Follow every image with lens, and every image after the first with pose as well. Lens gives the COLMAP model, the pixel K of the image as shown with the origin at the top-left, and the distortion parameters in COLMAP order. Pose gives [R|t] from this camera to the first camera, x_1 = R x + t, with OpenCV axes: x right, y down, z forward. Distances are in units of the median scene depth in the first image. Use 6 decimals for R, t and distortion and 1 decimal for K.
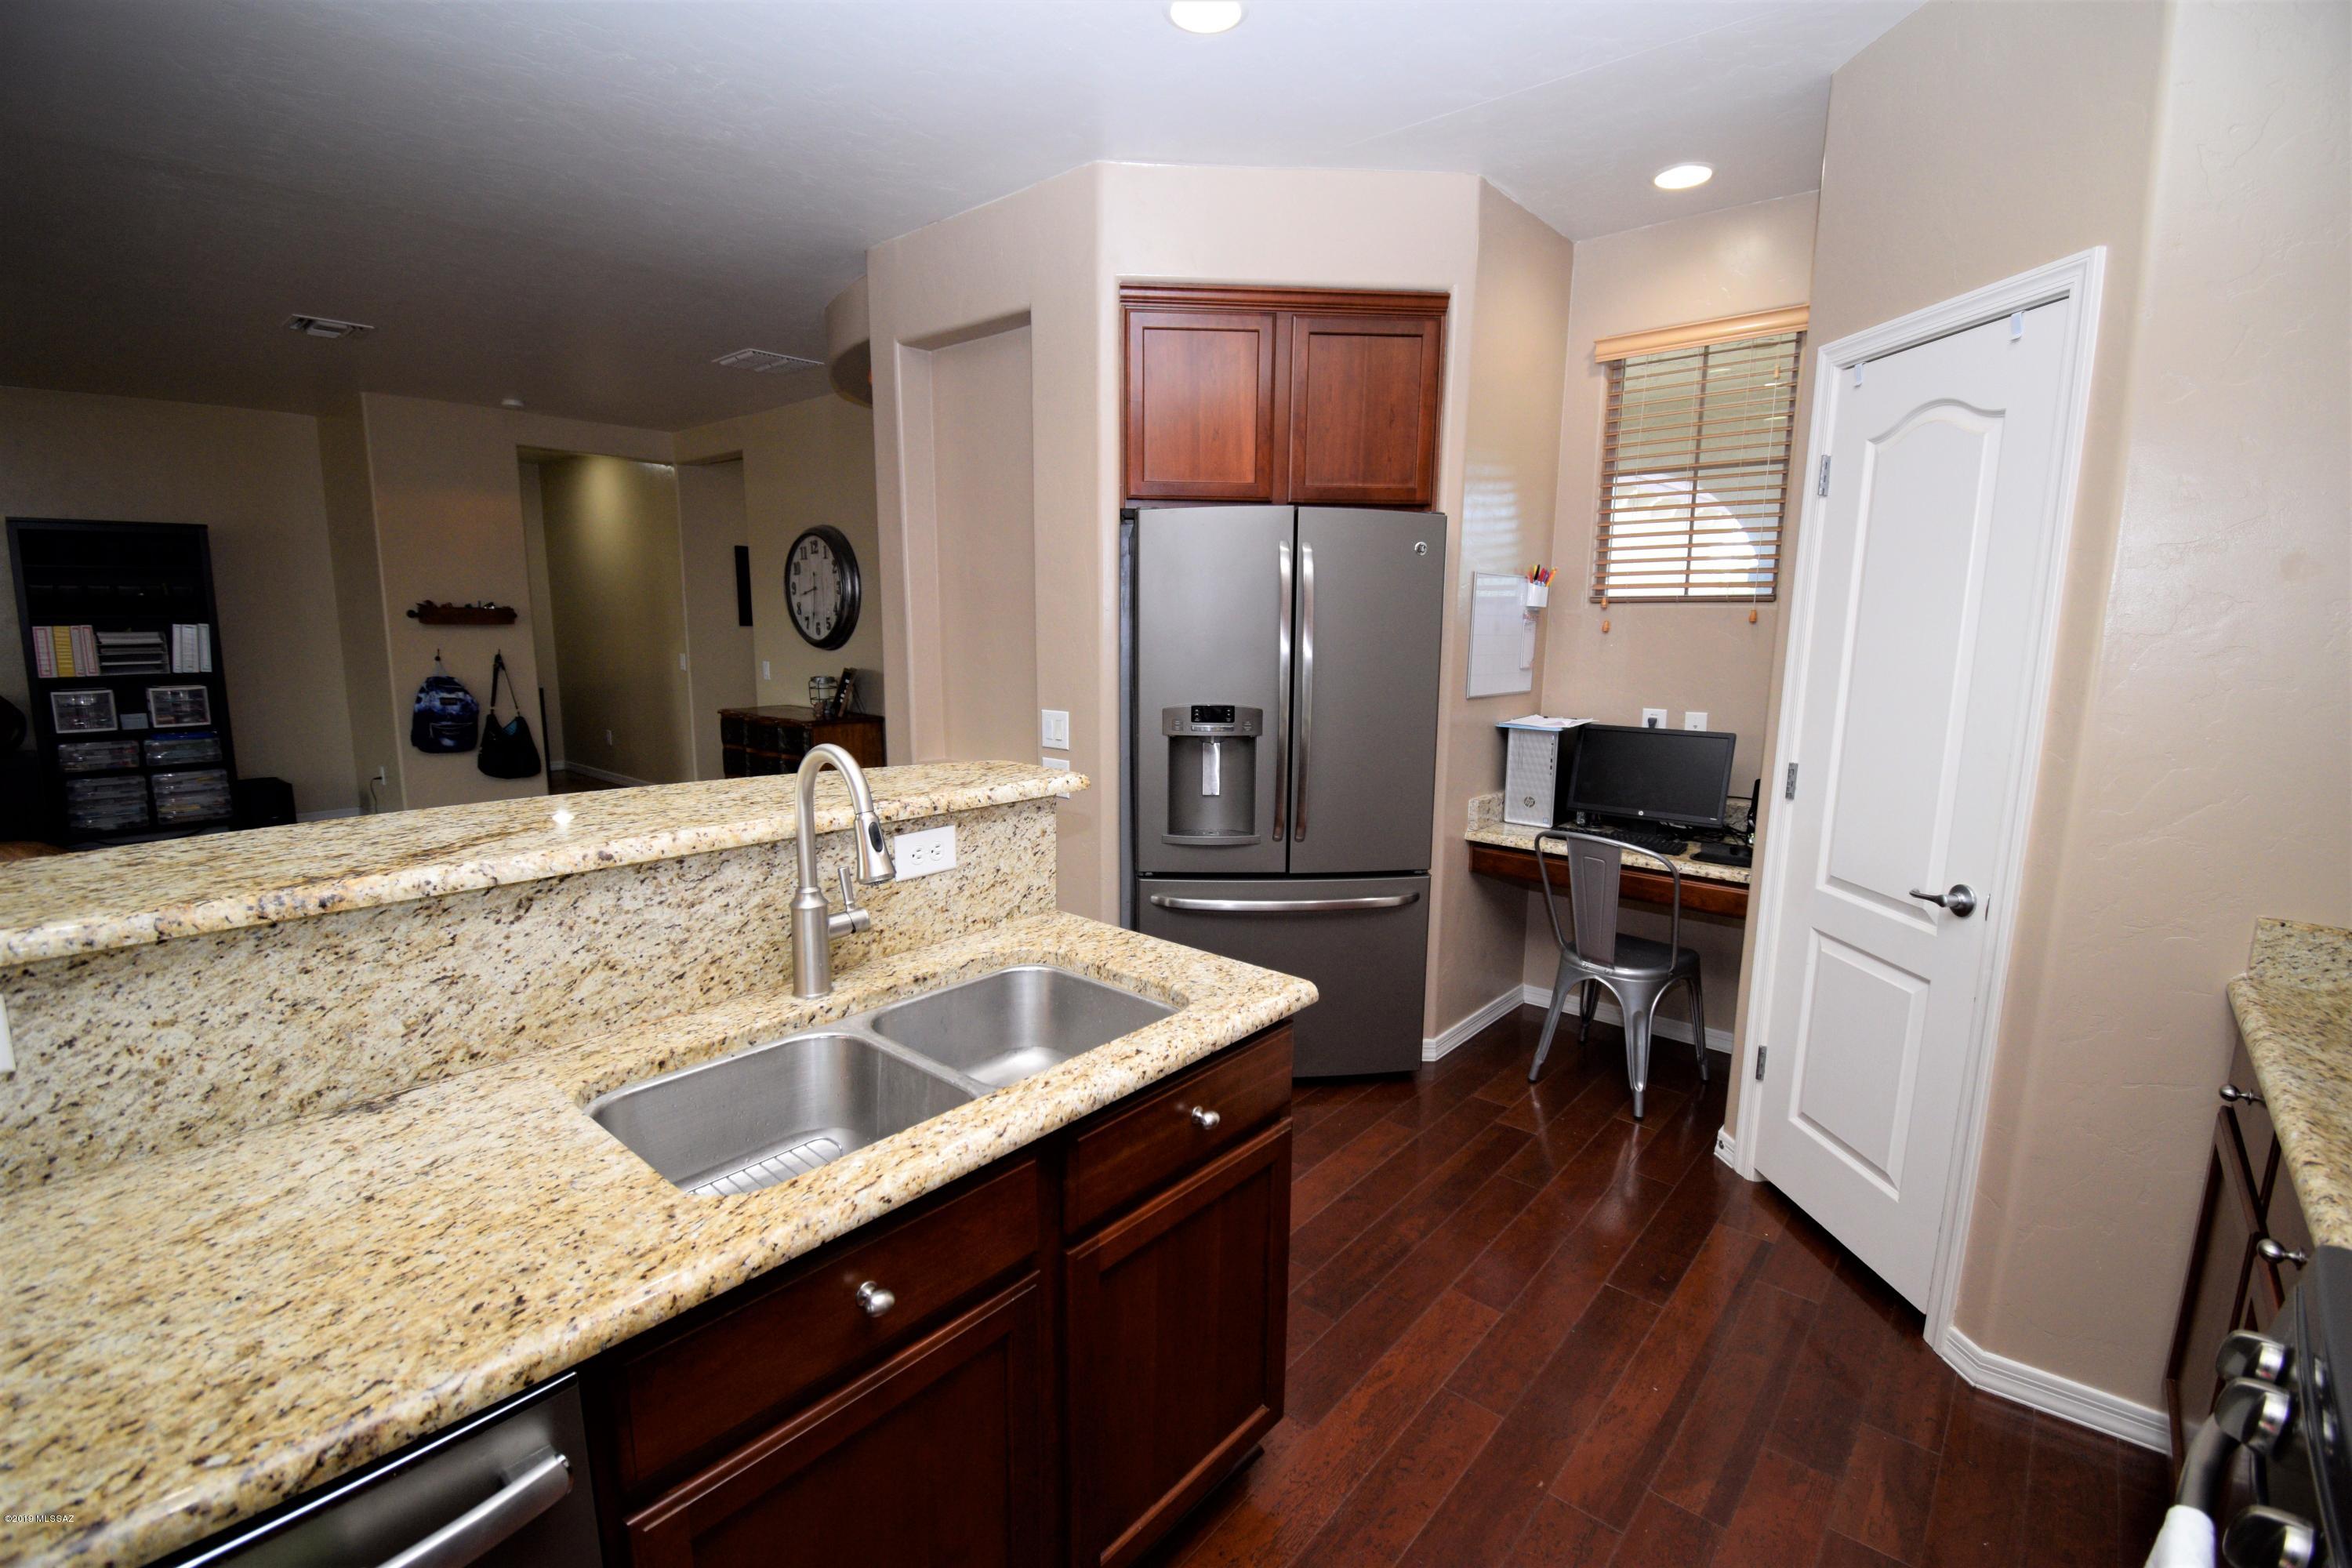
lens RADIAL K [[1023.6, 0, 1189.2], [0, 1023.6, 787.2], [0, 0, 1]] dist [0.019262, -0.026475]
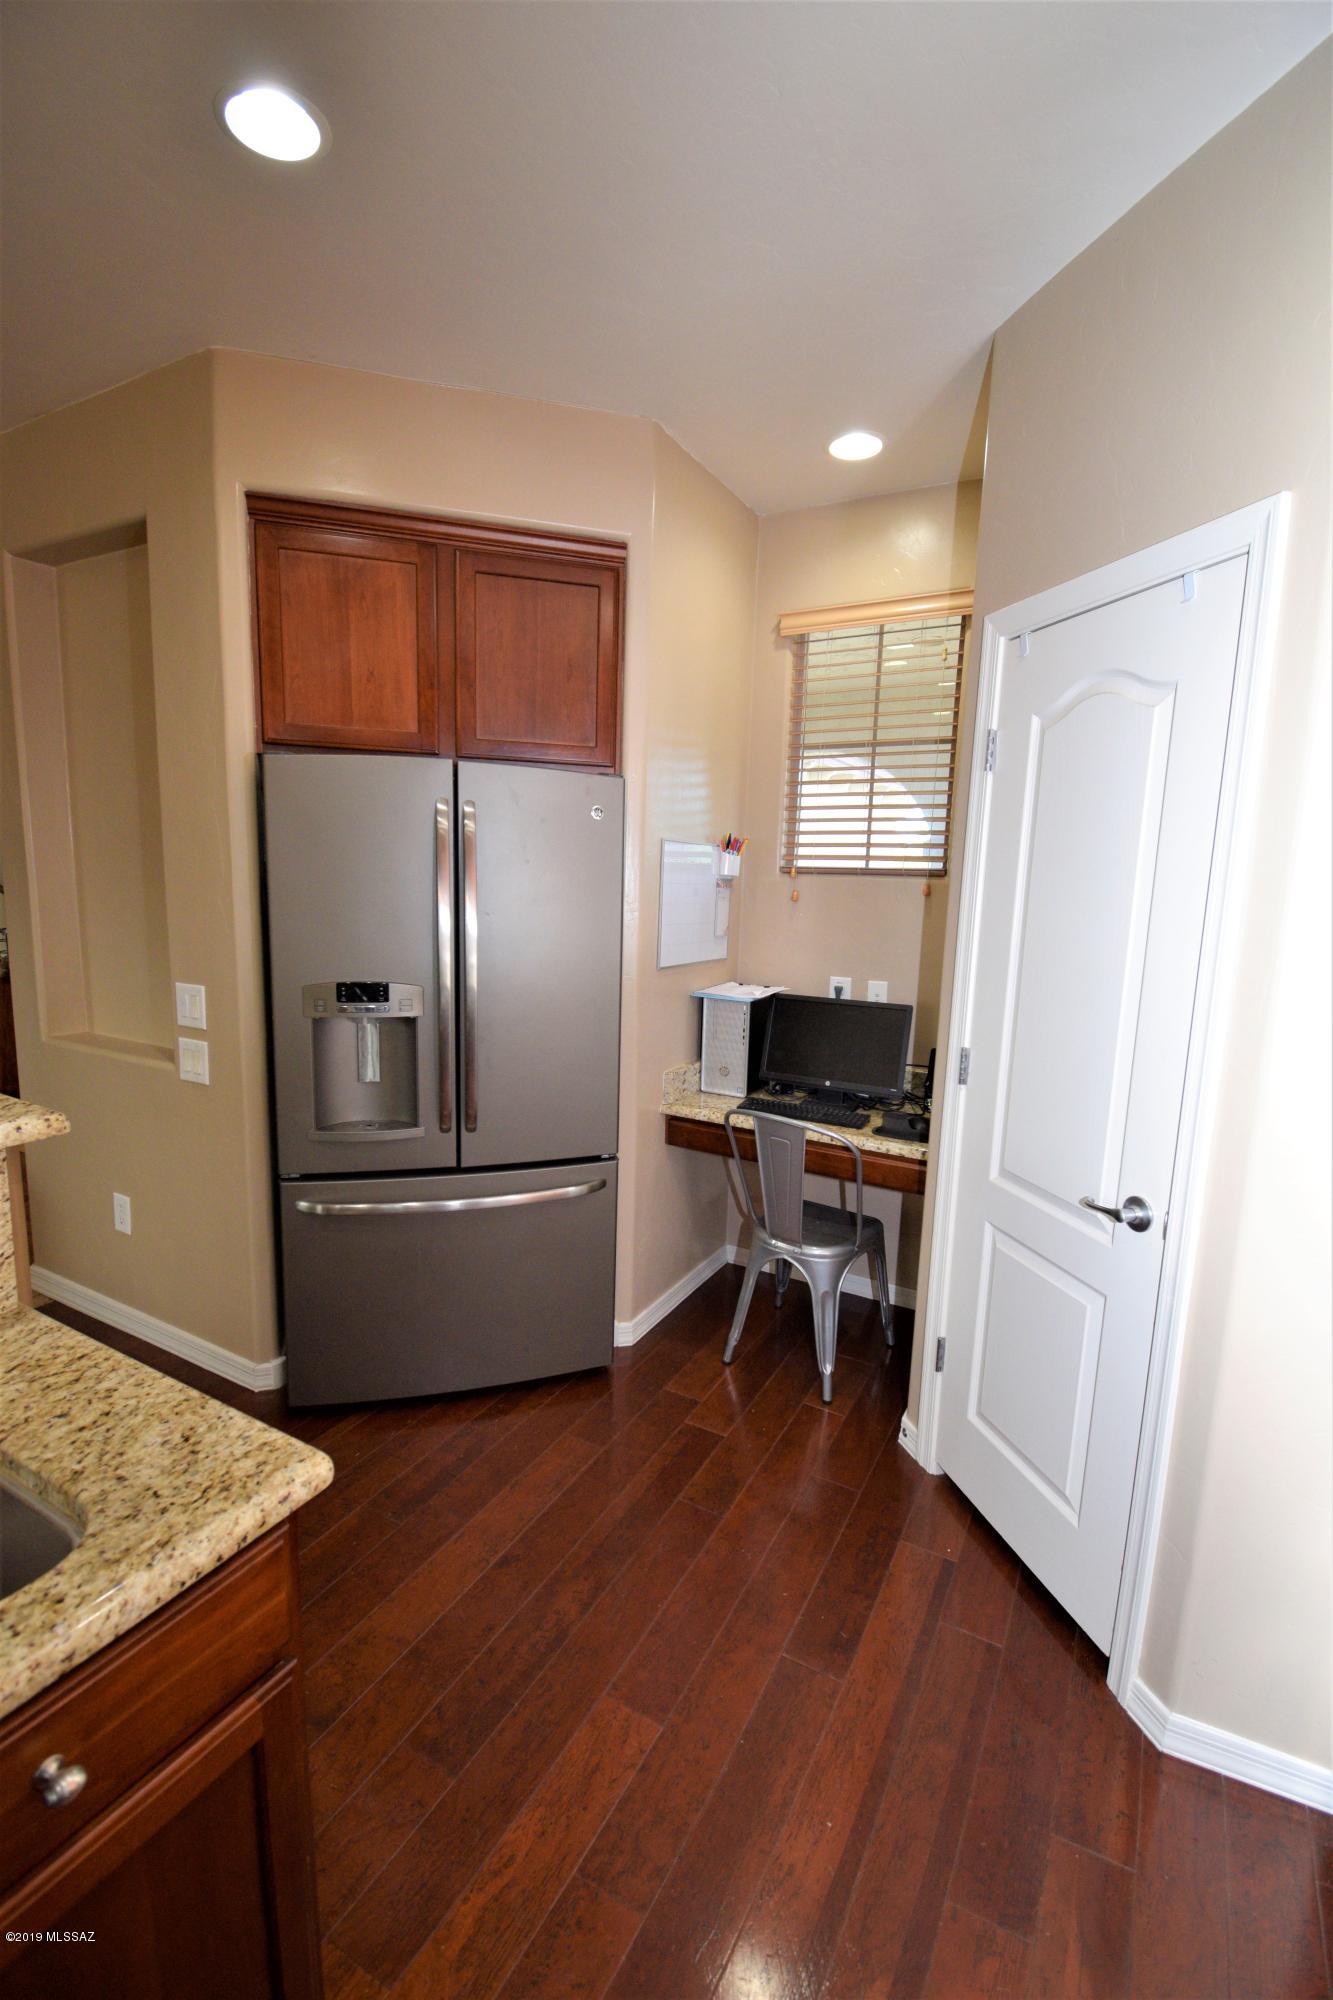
lens RADIAL K [[870.4, 0, 670.7], [0, 870.4, 1003.6], [0, 0, 1]] dist [0.019262, -0.026475]
pose [[0.977735, -0.009842, 0.209611, 0.120111], [0.012062, 0.999884, -0.009317, -0.050434], [-0.209495, 0.011638, 0.977741, 0.212140]]
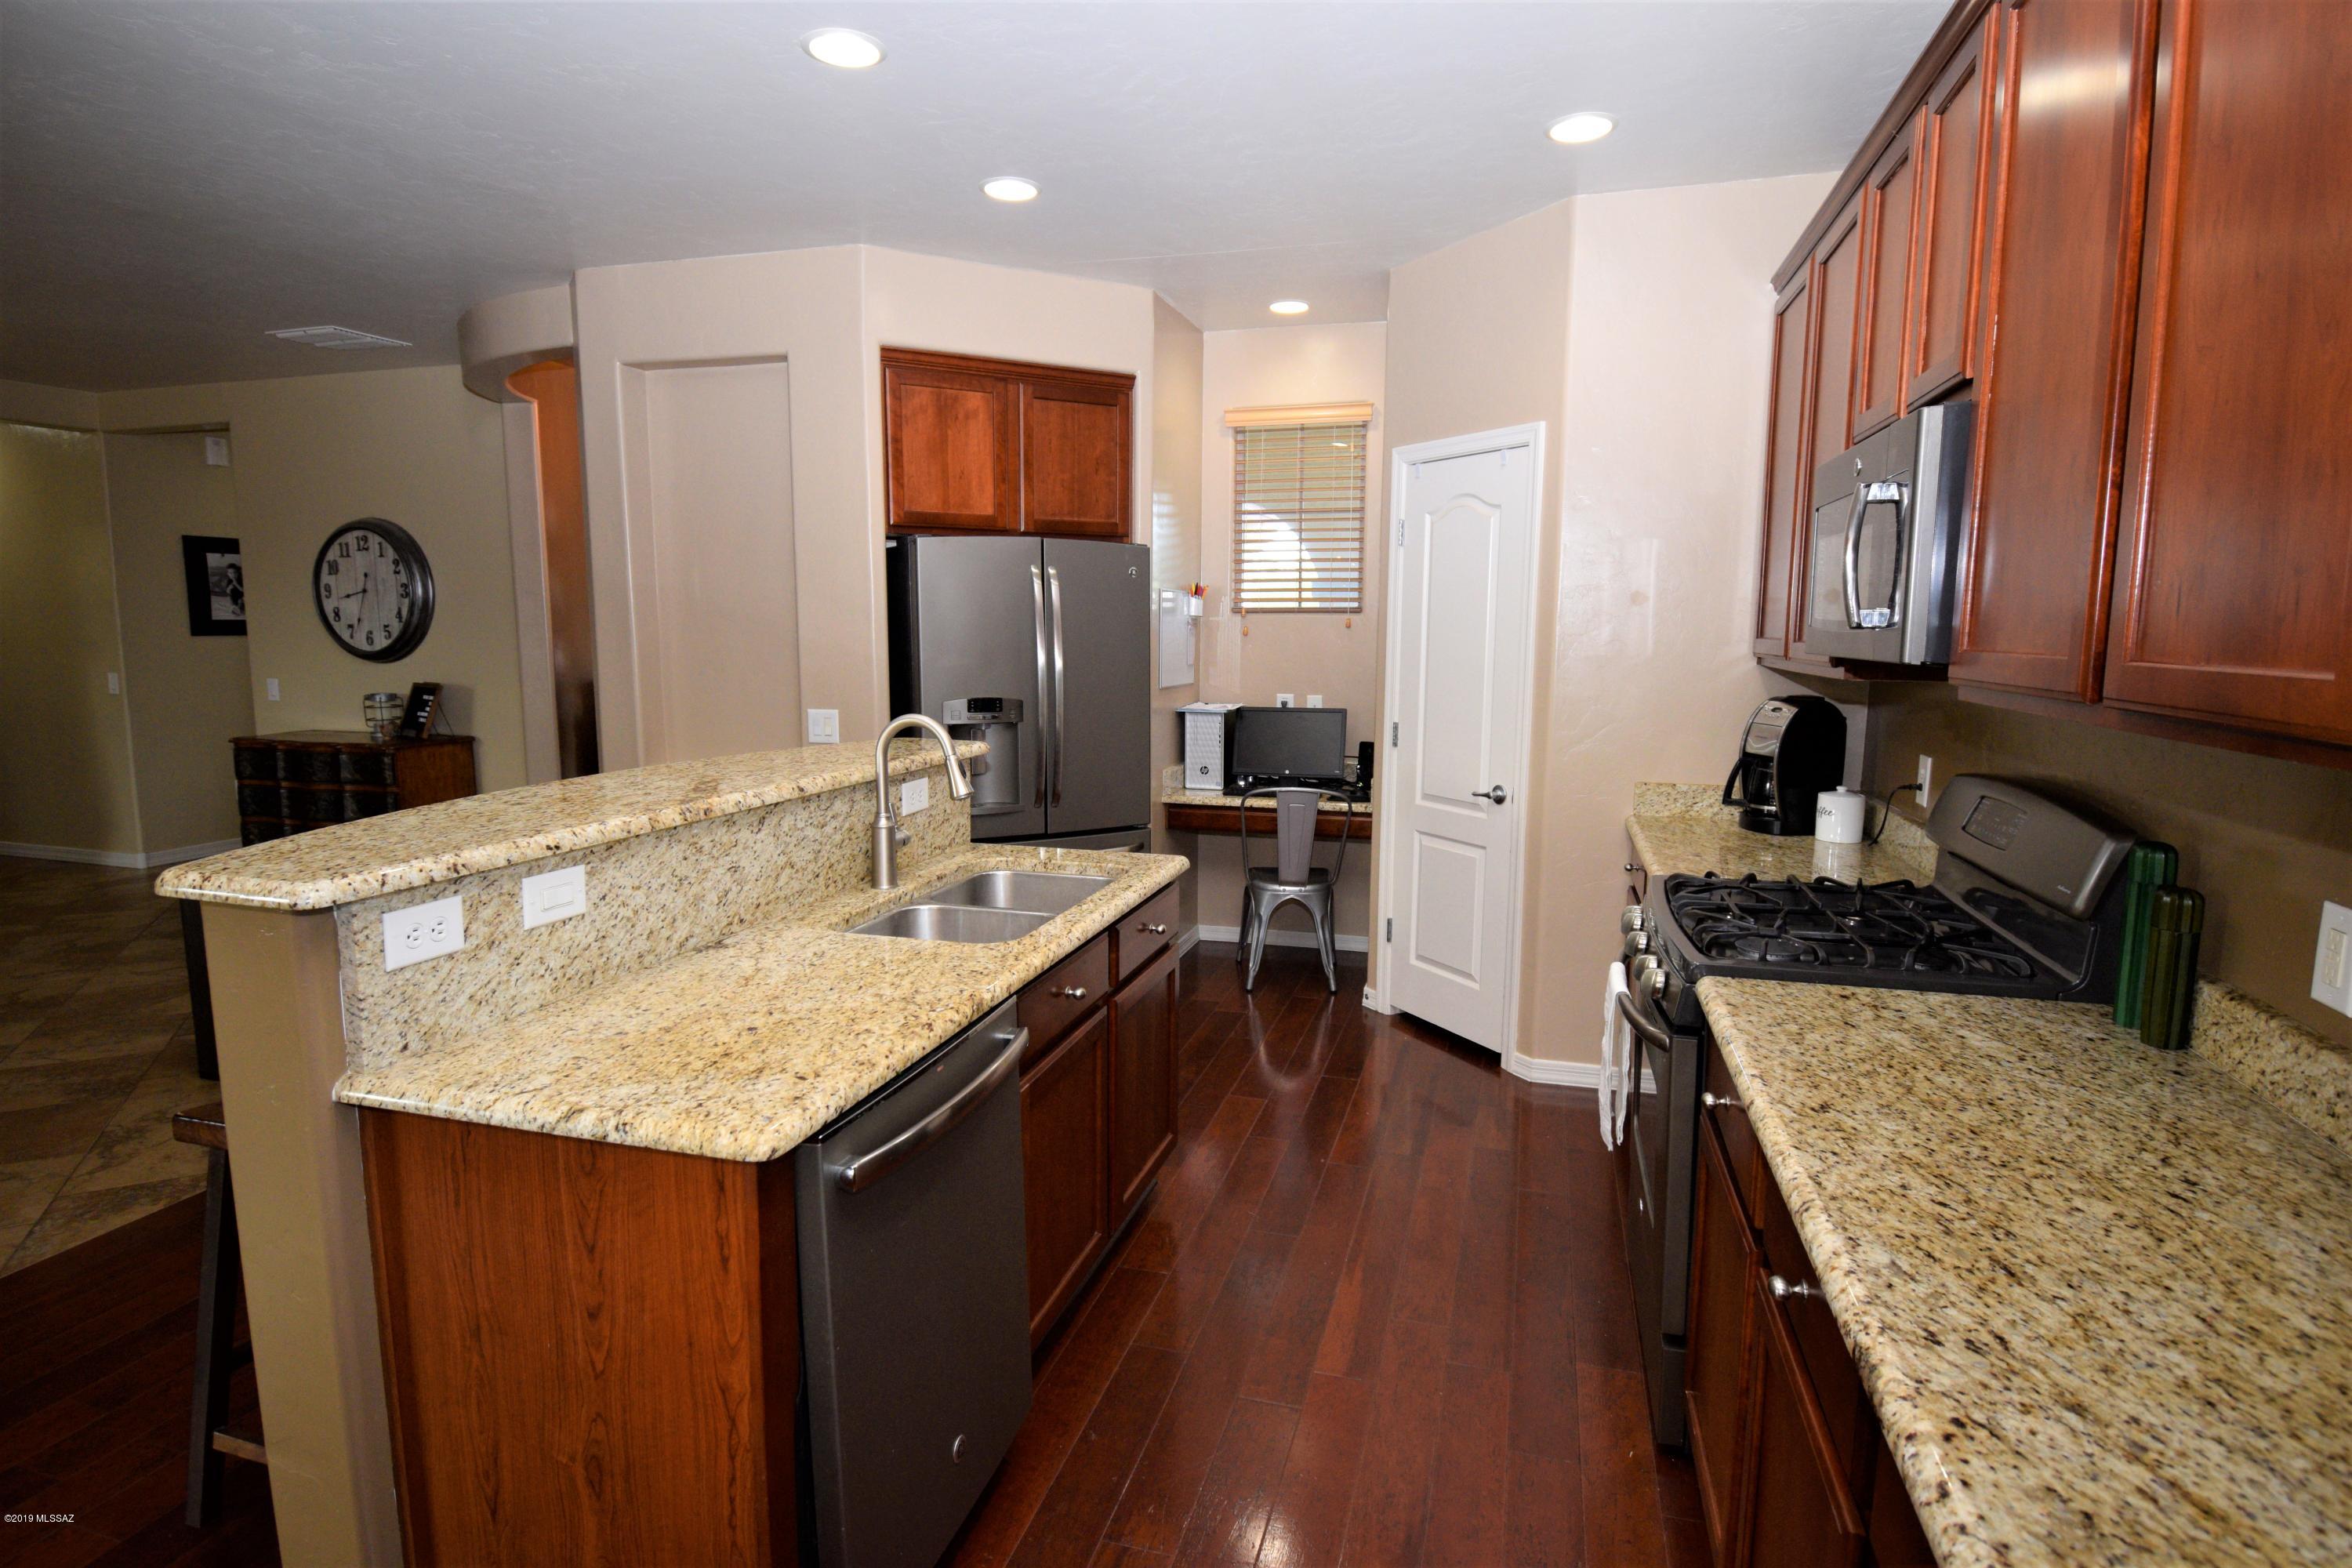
lens RADIAL K [[1223.1, 0, 1176.0], [0, 1223.1, 784.0], [0, 0, 1]] dist [0.002133, 0.000042]
pose [[0.908226, -0.058407, 0.414384, -0.368787], [0.070390, 0.997426, -0.013691, 0.056060], [-0.412517, 0.041603, 0.909999, -0.400471]]
